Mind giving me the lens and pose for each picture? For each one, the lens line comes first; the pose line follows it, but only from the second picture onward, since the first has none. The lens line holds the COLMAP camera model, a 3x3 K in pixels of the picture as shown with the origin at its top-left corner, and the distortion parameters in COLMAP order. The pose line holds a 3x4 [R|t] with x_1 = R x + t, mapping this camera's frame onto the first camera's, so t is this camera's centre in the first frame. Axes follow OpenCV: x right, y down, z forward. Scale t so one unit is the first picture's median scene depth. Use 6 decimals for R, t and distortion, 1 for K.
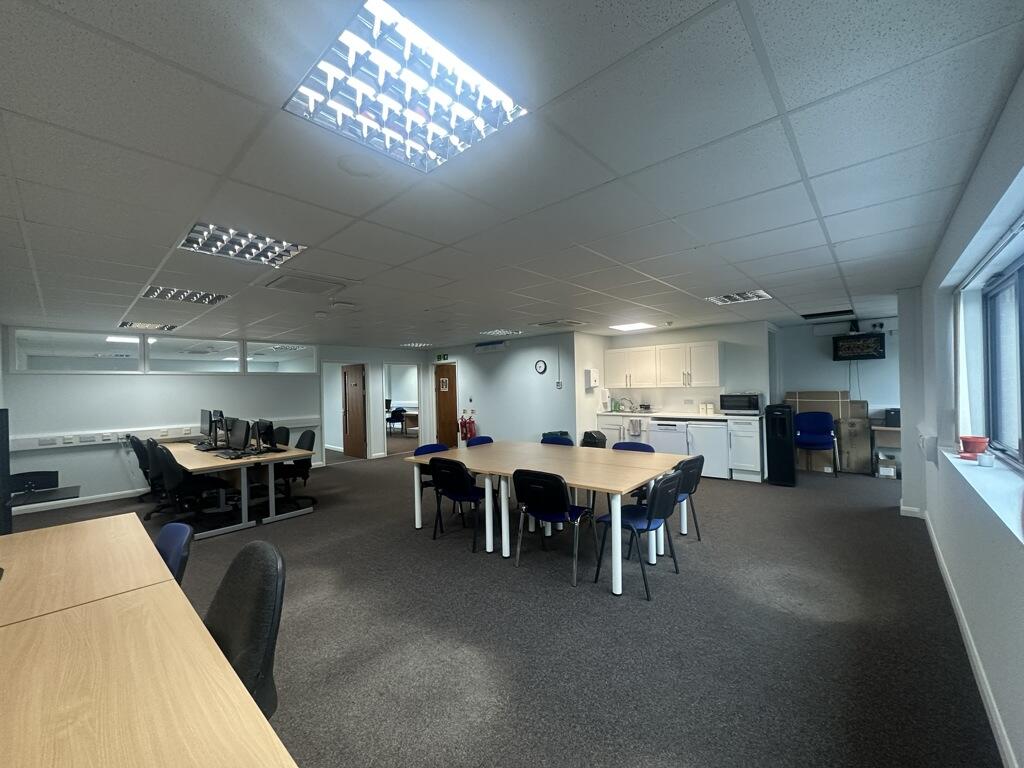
lens RADIAL K [[409.3, 0, 510.0], [0, 409.3, 384.3], [0, 0, 1]] dist [0.001720, 0.000006]
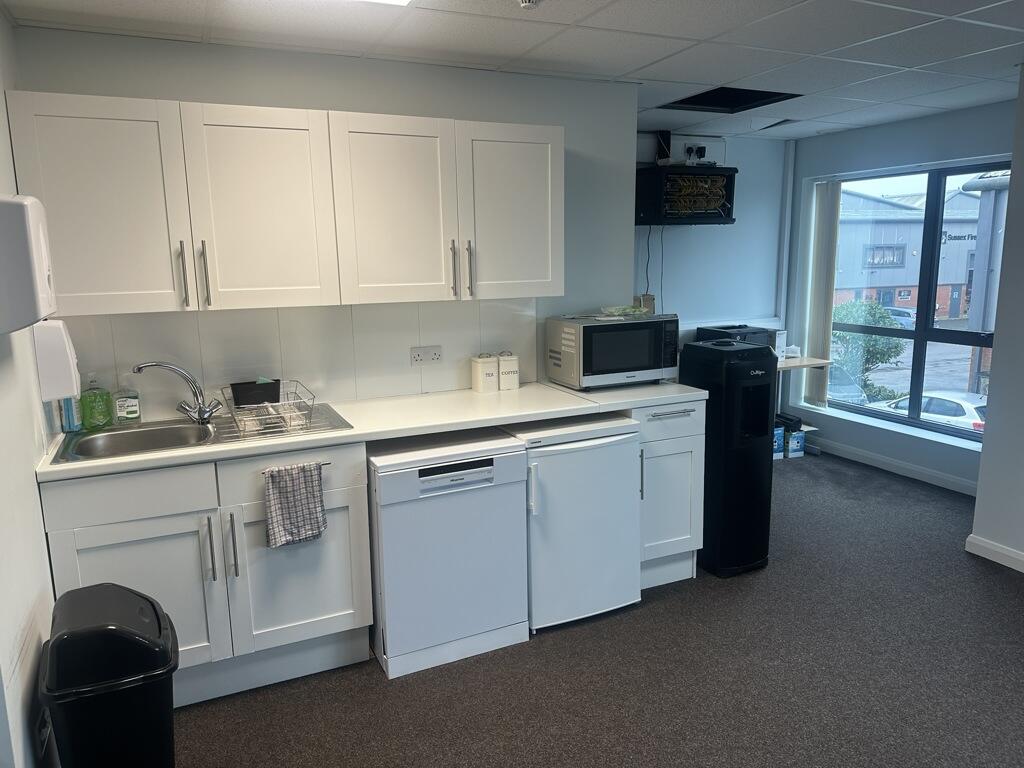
lens RADIAL K [[720.3, 0, 512.7], [0, 720.3, 385.7], [0, 0, 1]] dist [0.000453, -0.001350]
pose [[0.387351, -0.150321, 0.909595, 0.029696], [0.006953, 0.987066, 0.160163, -0.011741], [-0.921906, -0.055715, 0.383386, 0.801387]]
